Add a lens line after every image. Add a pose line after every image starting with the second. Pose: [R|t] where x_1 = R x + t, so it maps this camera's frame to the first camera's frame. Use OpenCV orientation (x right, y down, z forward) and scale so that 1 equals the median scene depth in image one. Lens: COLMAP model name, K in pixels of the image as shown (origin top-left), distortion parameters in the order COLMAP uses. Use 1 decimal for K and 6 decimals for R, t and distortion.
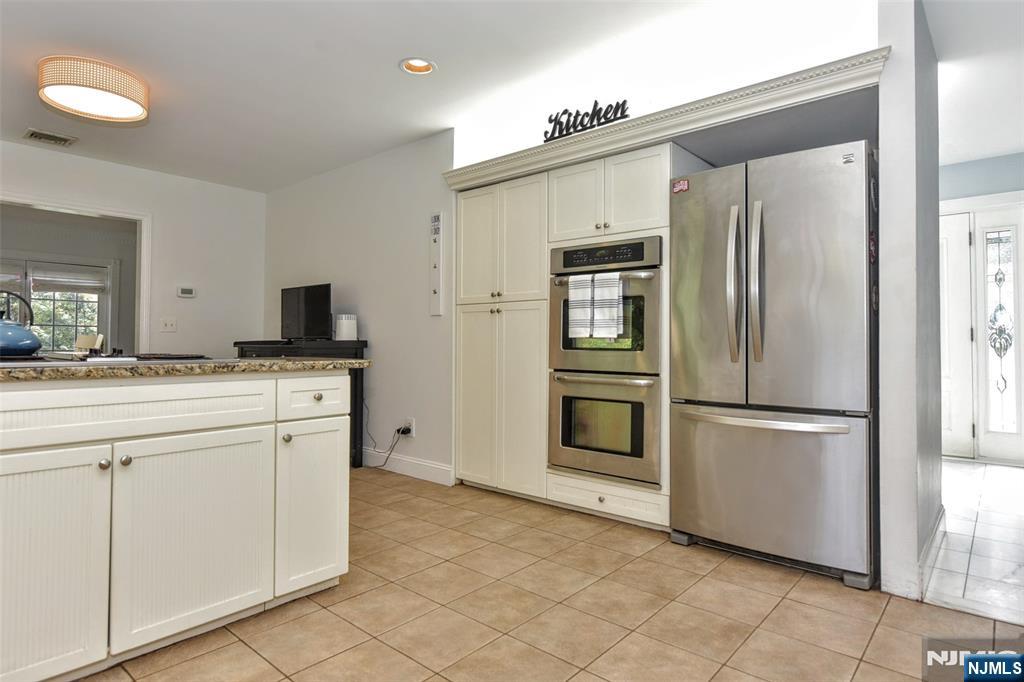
lens RADIAL K [[562.9, 0, 512.0], [0, 562.9, 341.0], [0, 0, 1]] dist [-0.001709, -0.000483]
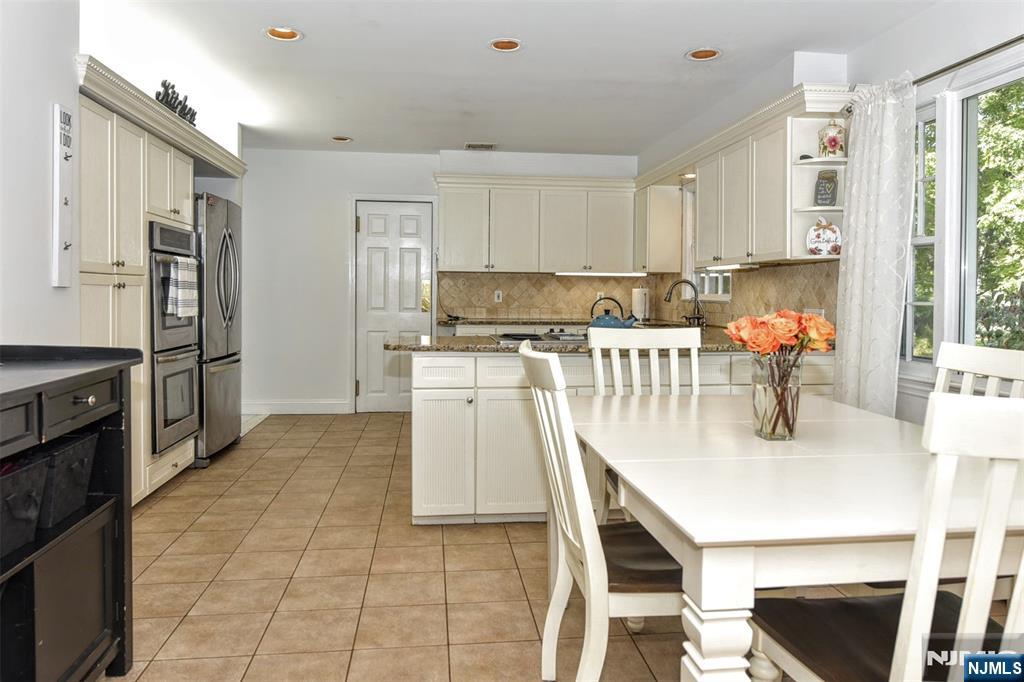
lens RADIAL K [[689.1, 0, 512.0], [0, 689.1, 341.0], [0, 0, 1]] dist [-0.000047, 0.000017]
pose [[-0.742399, -0.046872, 0.668317, -1.102406], [-0.012500, 0.998345, 0.056132, -0.036690], [-0.669842, 0.033319, -0.741756, 1.424252]]
